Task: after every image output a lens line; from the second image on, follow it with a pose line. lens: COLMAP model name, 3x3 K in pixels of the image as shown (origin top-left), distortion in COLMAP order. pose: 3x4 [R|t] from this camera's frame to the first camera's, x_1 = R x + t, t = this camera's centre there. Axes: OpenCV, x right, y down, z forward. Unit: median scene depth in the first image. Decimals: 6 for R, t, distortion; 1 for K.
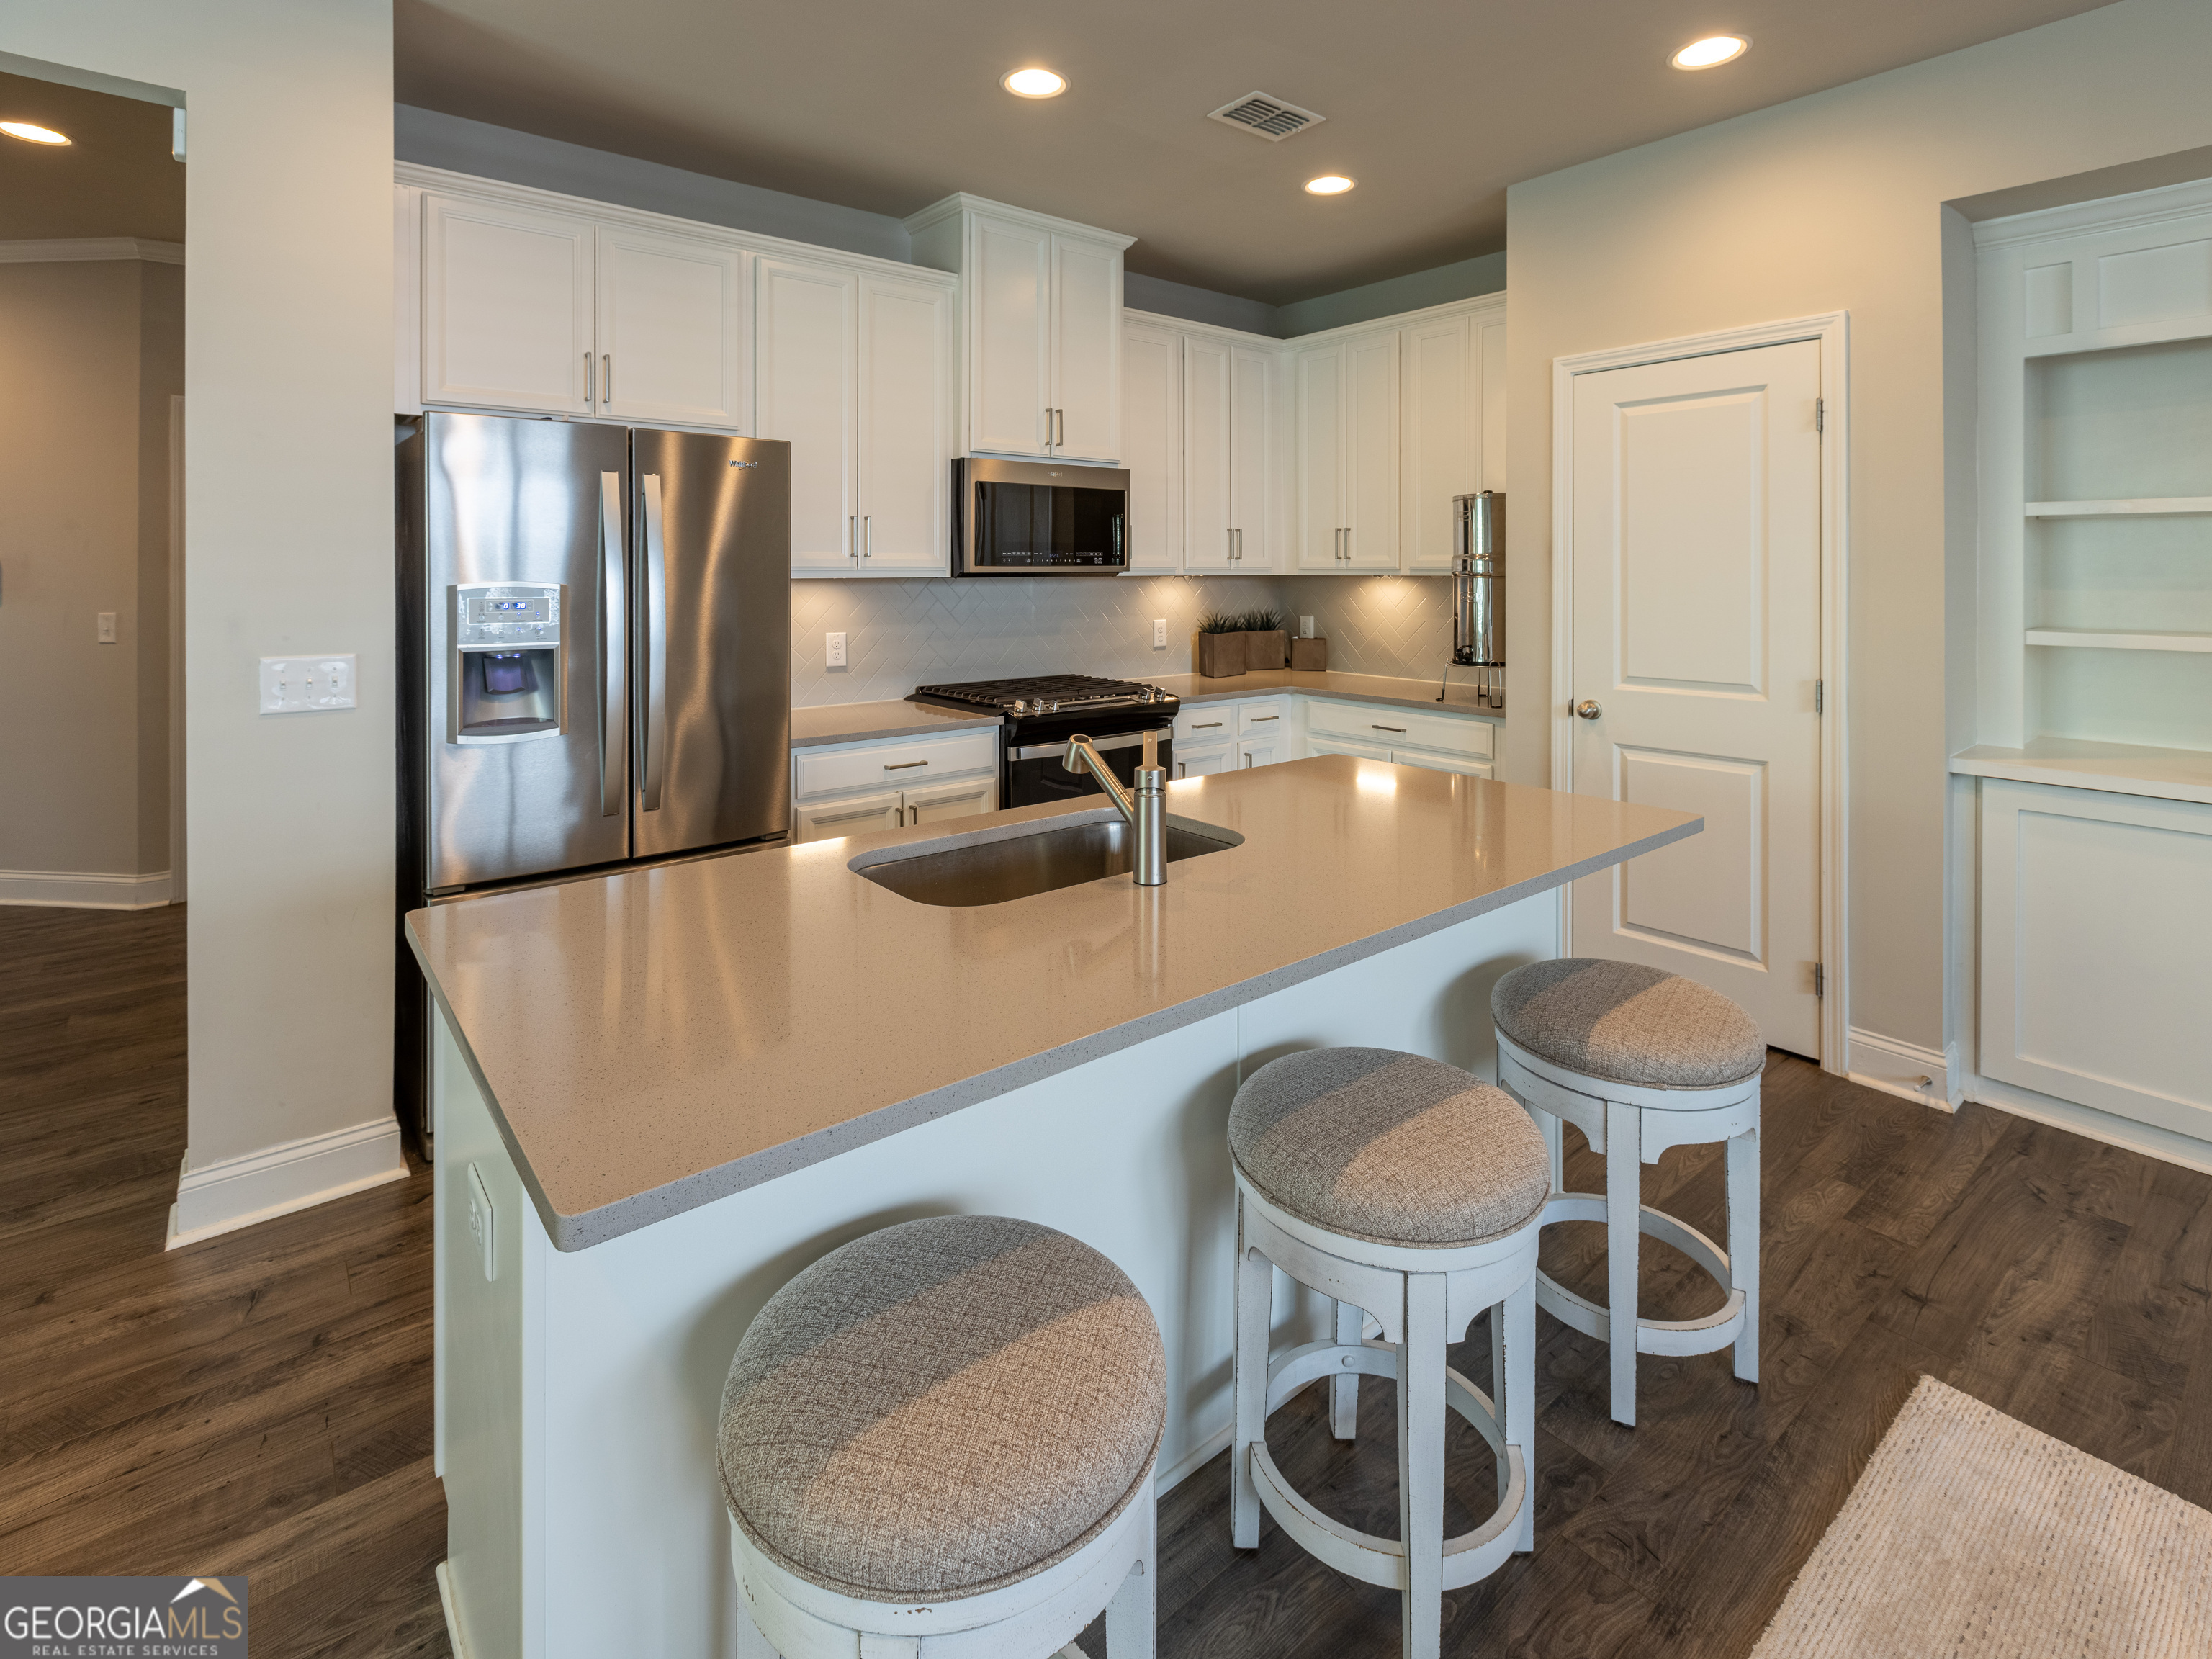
lens RADIAL K [[1077.4, 0, 1096.0], [0, 1077.4, 568.5], [0, 0, 1]] dist [-0.003698, -0.000643]
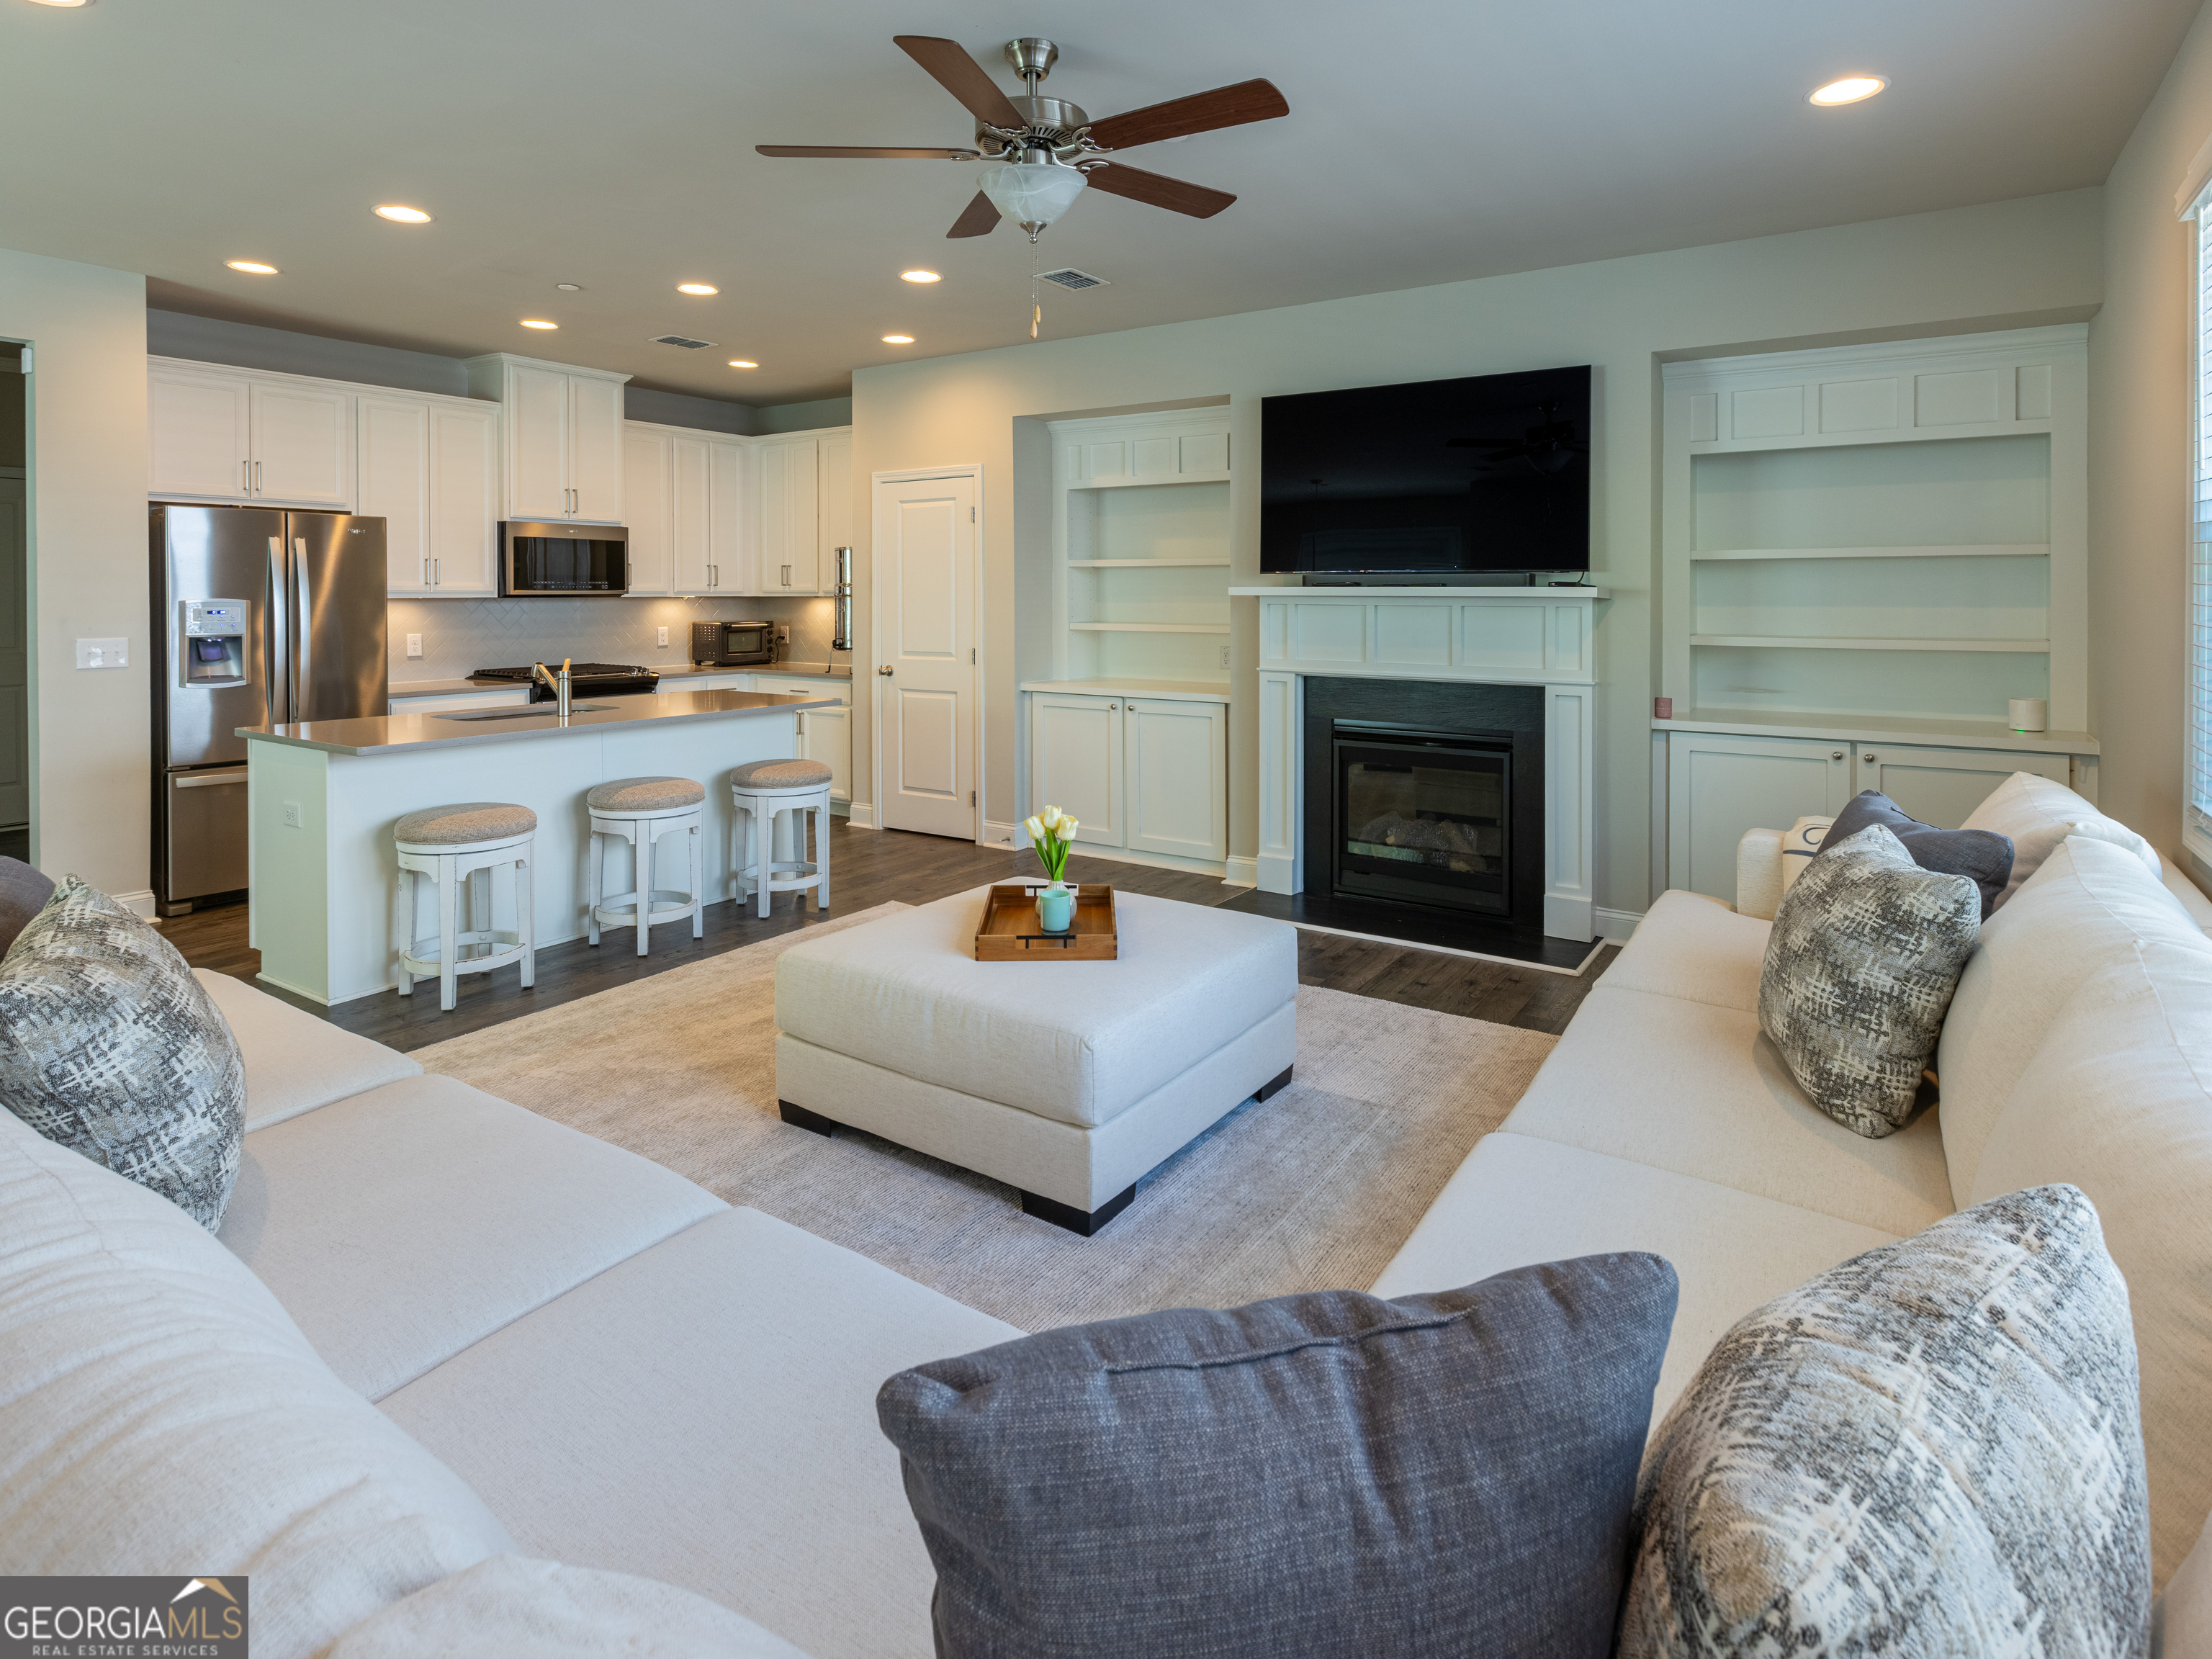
lens RADIAL K [[1163.7, 0, 1075.5], [0, 1163.7, 608.1], [0, 0, 1]] dist [0.002298, 0.000591]
pose [[0.956711, -0.003481, 0.291020, 0.178346], [-0.000502, 0.999907, 0.013608, 0.000108], [-0.291040, -0.013165, 0.956620, -0.868770]]
